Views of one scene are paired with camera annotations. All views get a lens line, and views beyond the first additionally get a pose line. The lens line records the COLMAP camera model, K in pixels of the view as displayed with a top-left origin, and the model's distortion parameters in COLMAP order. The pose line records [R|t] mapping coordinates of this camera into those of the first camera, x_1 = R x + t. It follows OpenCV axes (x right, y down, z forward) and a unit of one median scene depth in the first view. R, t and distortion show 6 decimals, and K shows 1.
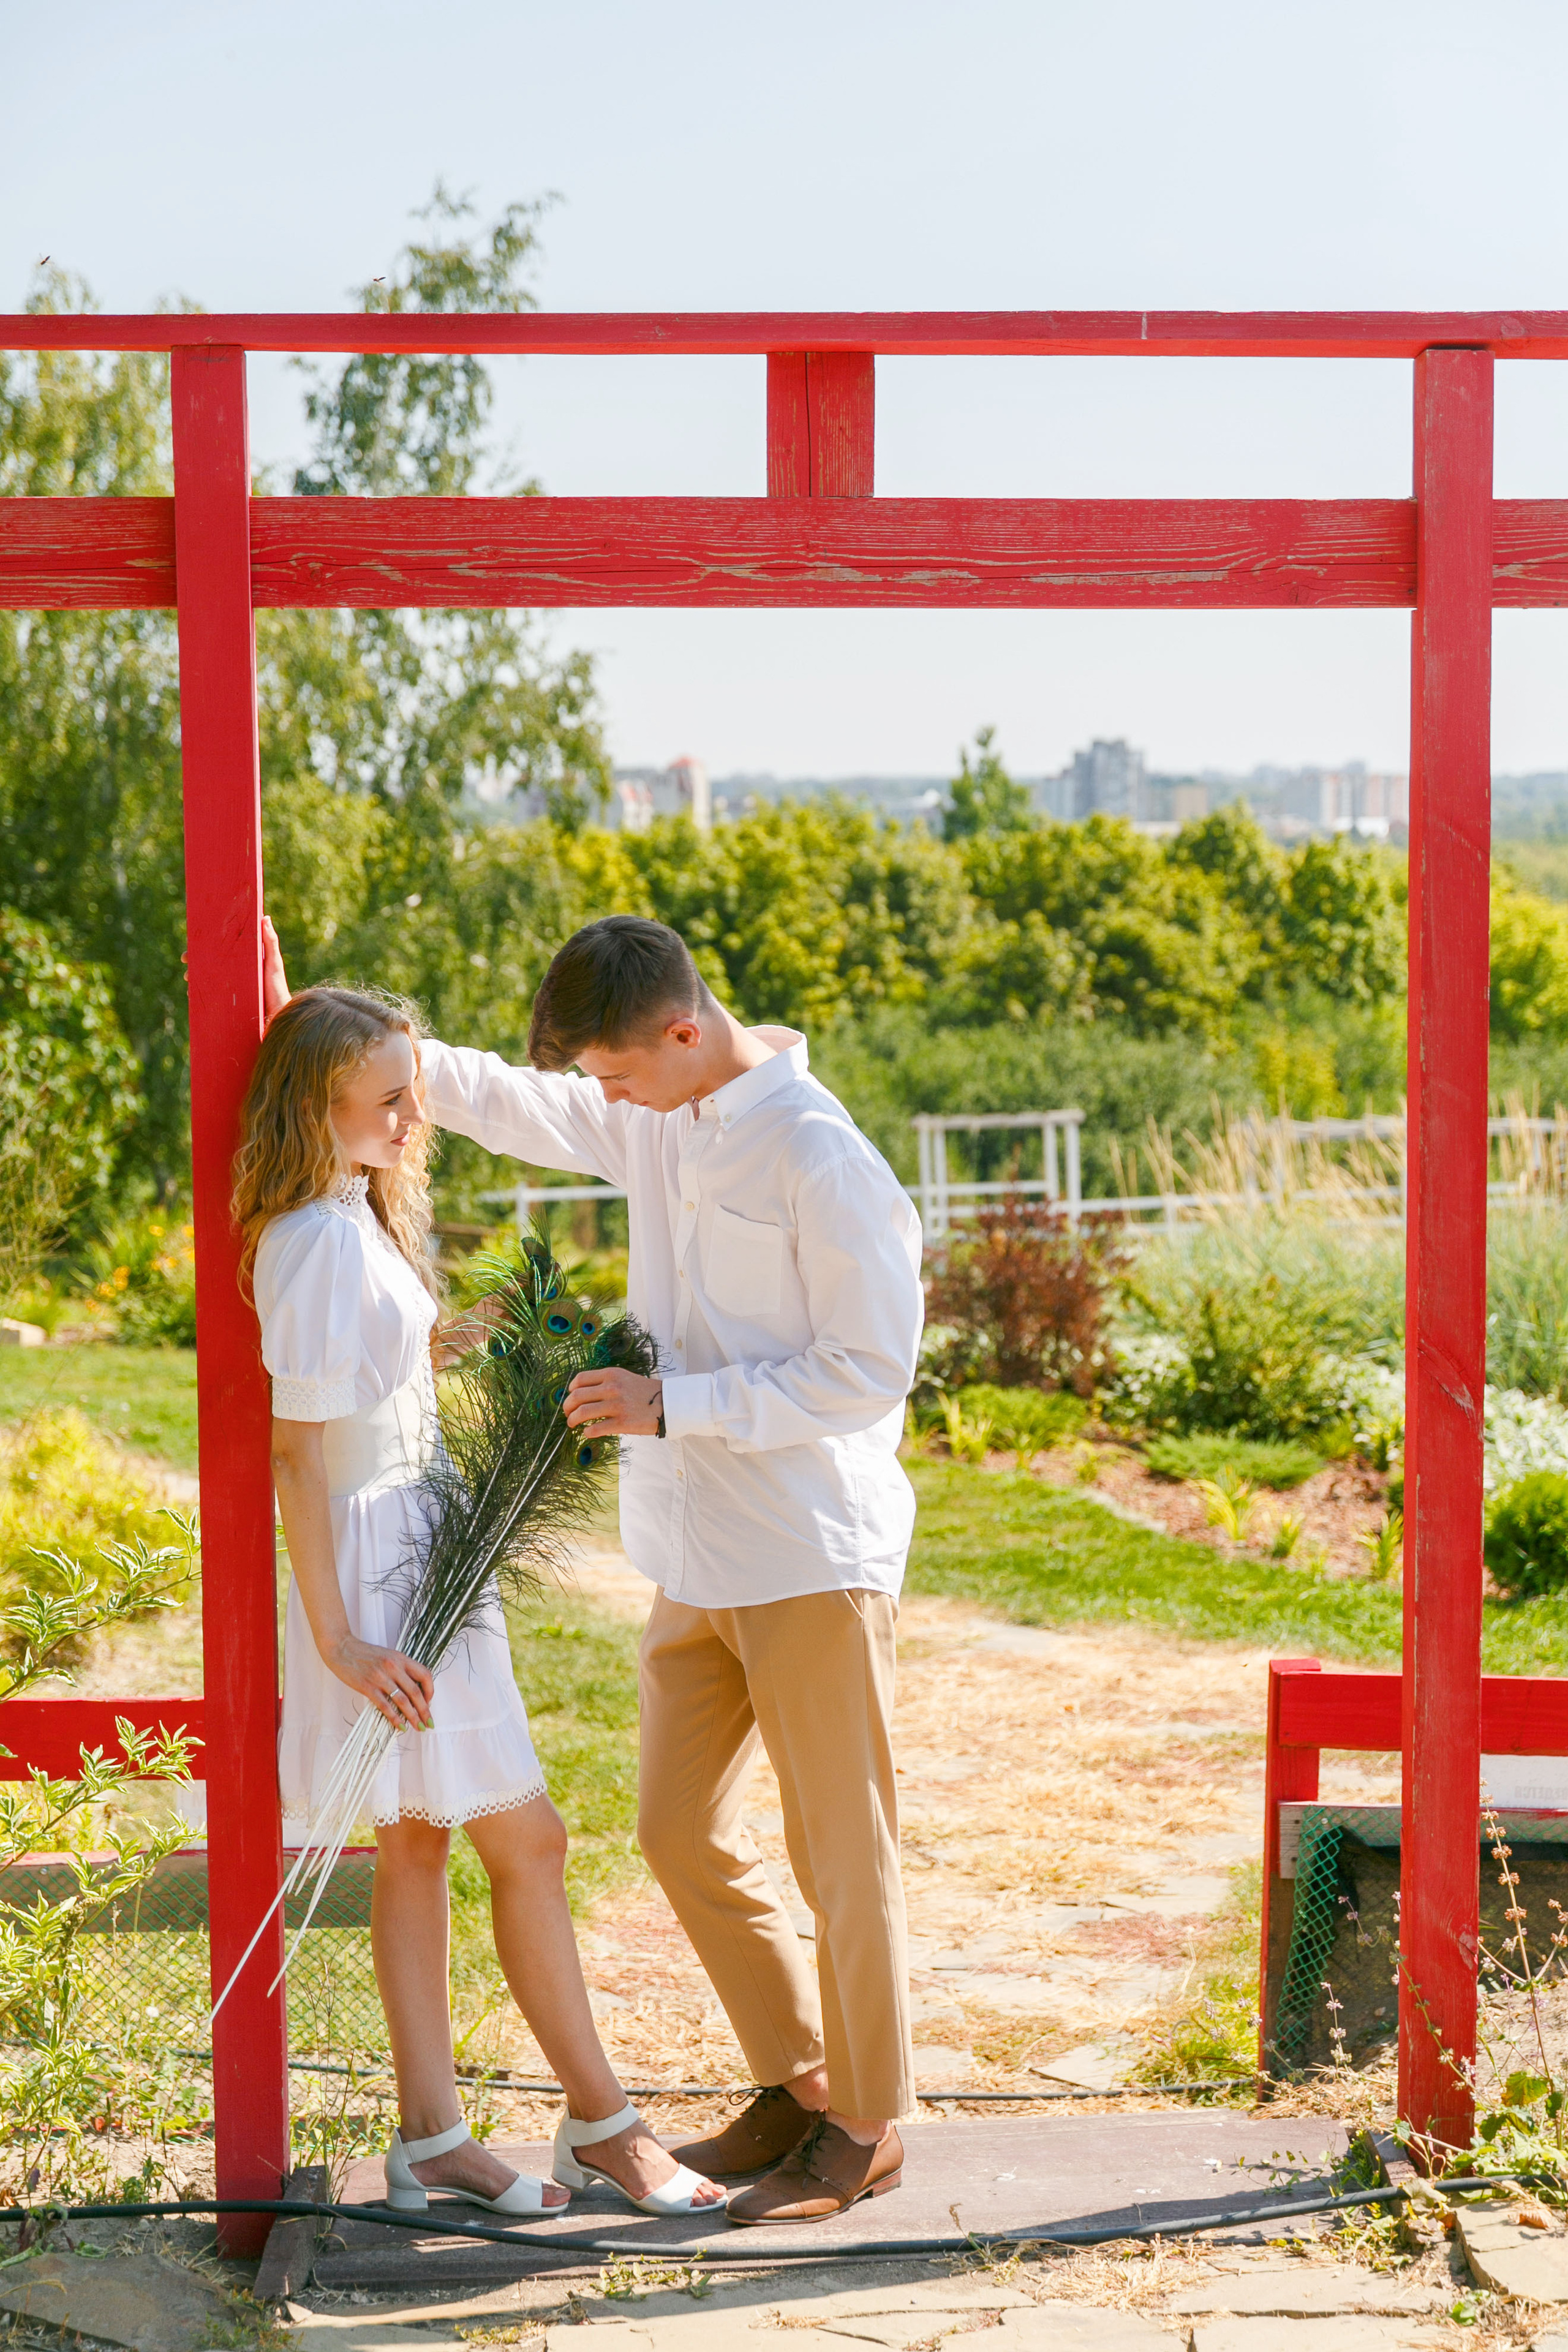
lens RADIAL K [[3748.3, 0, 784.0], [0, 3748.3, 1176.0], [0, 0, 1]] dist [-0.006115, -0.007396]
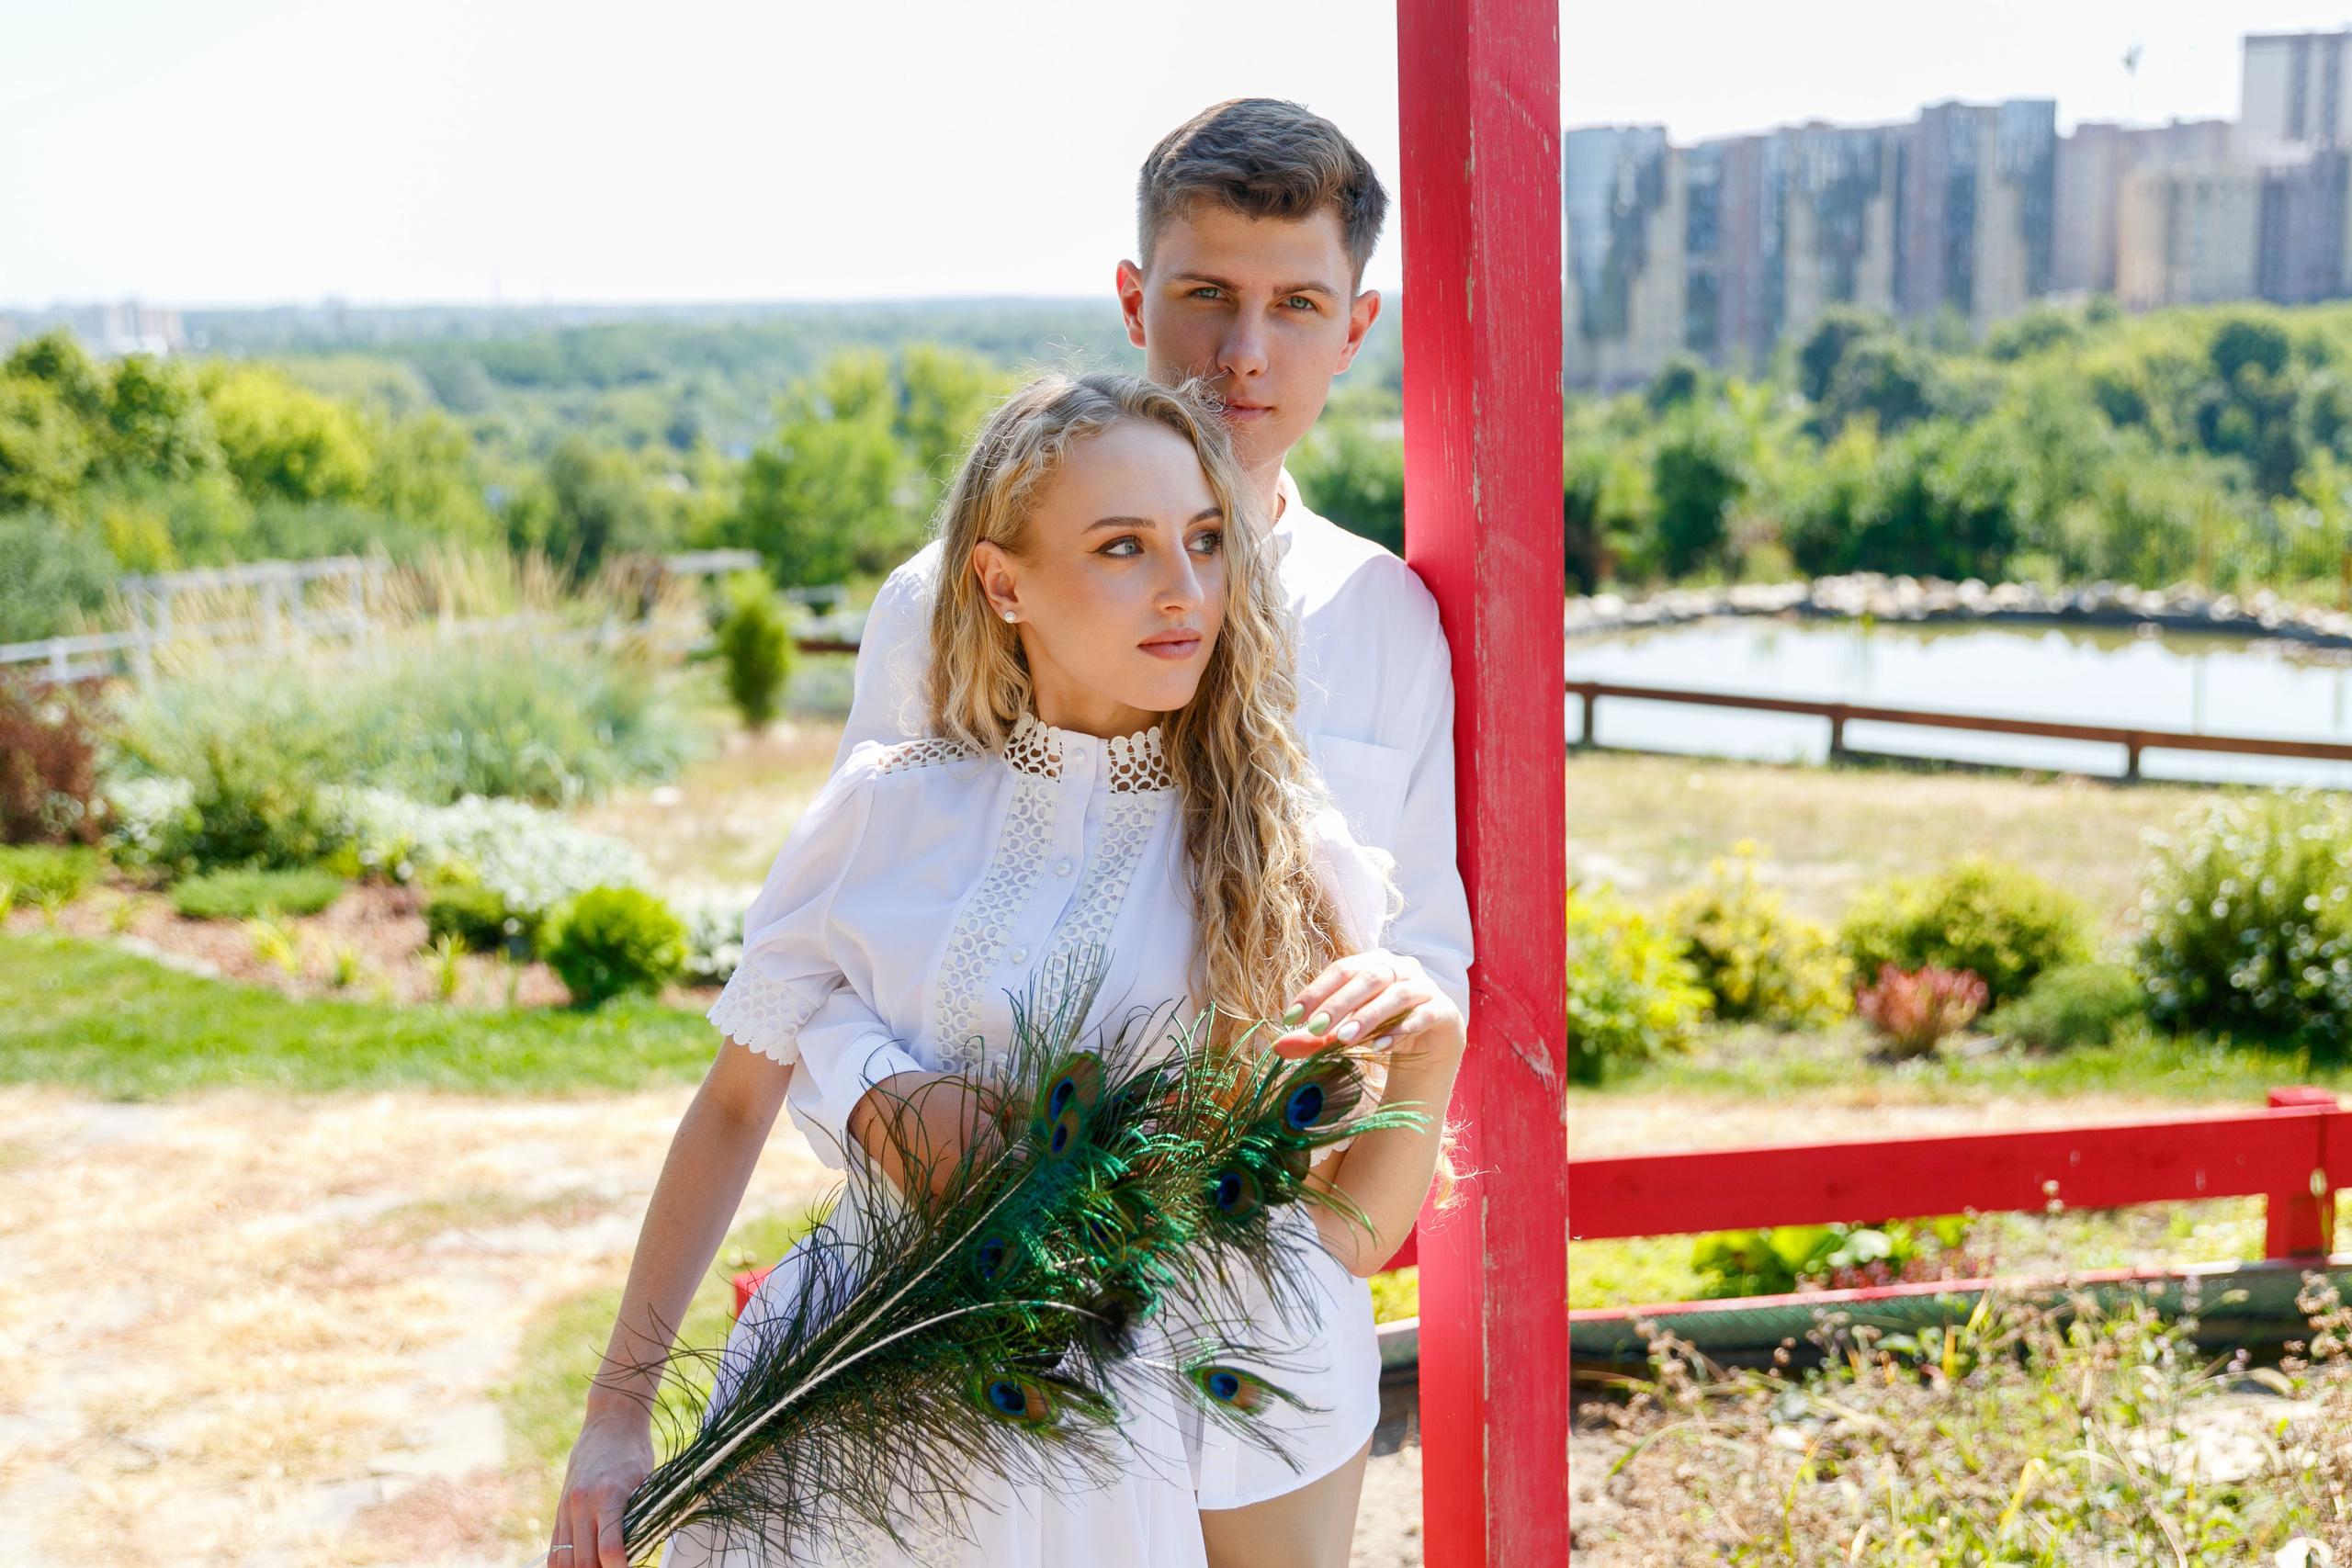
lens RADIAL K [[2584.1, 0, 1176.0], [0, 2584.1, 784.0], [0, 0, 1]] dist [-0.011944, 0.001203]
pose [[0.860402, -0.106339, 0.498398, -0.021808], [0.068205, 0.993217, 0.094170, -0.008527], [-0.505032, -0.047031, 0.861818, 0.206402]]
